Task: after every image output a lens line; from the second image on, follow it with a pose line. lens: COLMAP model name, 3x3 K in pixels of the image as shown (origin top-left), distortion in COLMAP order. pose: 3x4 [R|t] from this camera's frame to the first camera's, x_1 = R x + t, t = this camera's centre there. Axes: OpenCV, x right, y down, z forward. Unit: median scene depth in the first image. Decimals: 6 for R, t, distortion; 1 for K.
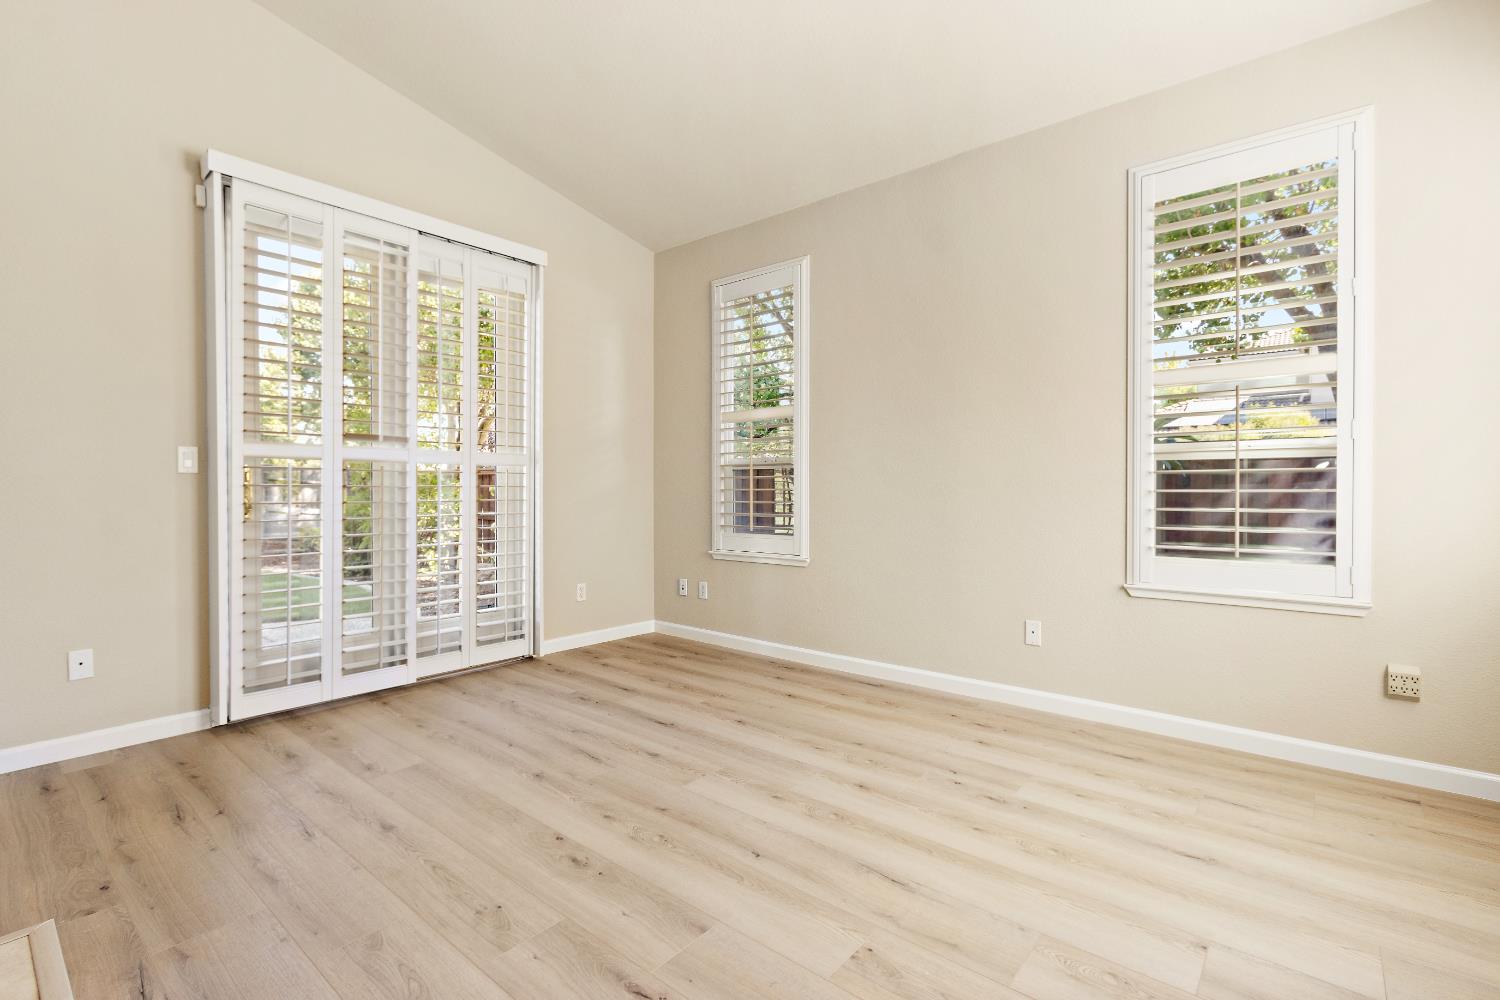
lens RADIAL K [[684.7, 0, 750.3], [0, 684.7, 485.3], [0, 0, 1]] dist [-0.000727, -0.000103]
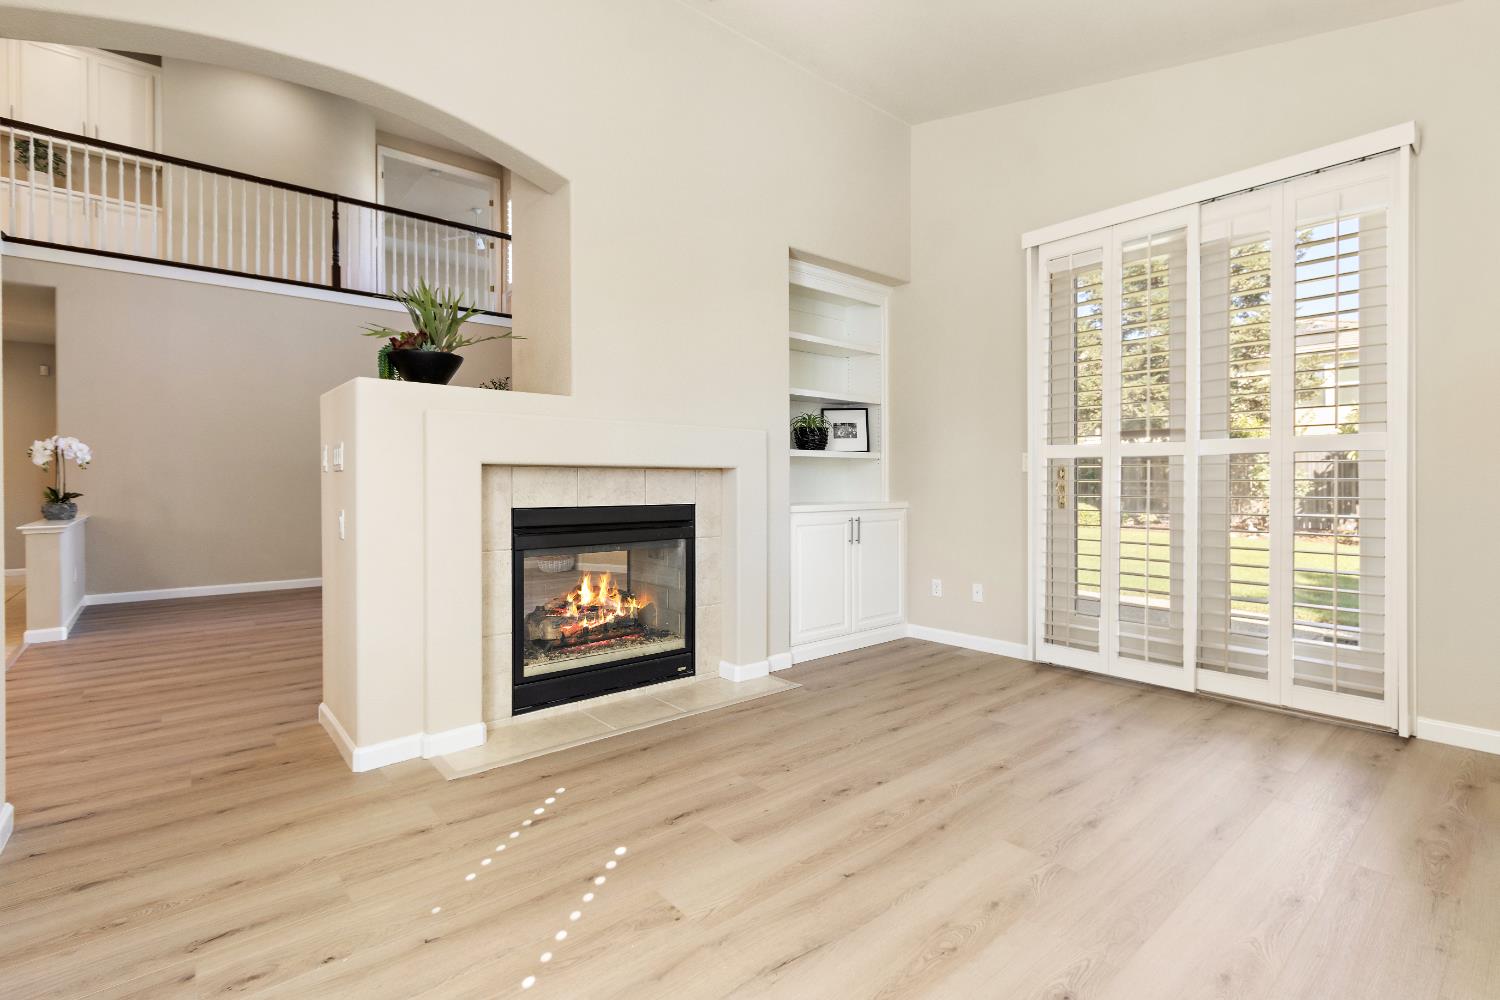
lens RADIAL K [[684.7, 0, 750.3], [0, 684.7, 485.3], [0, 0, 1]] dist [-0.000727, -0.000103]
pose [[-0.167699, 0.005188, -0.985825, 0.912151], [0.006659, 0.999969, 0.004130, -0.001845], [0.985816, -0.005872, -0.167729, 0.979277]]
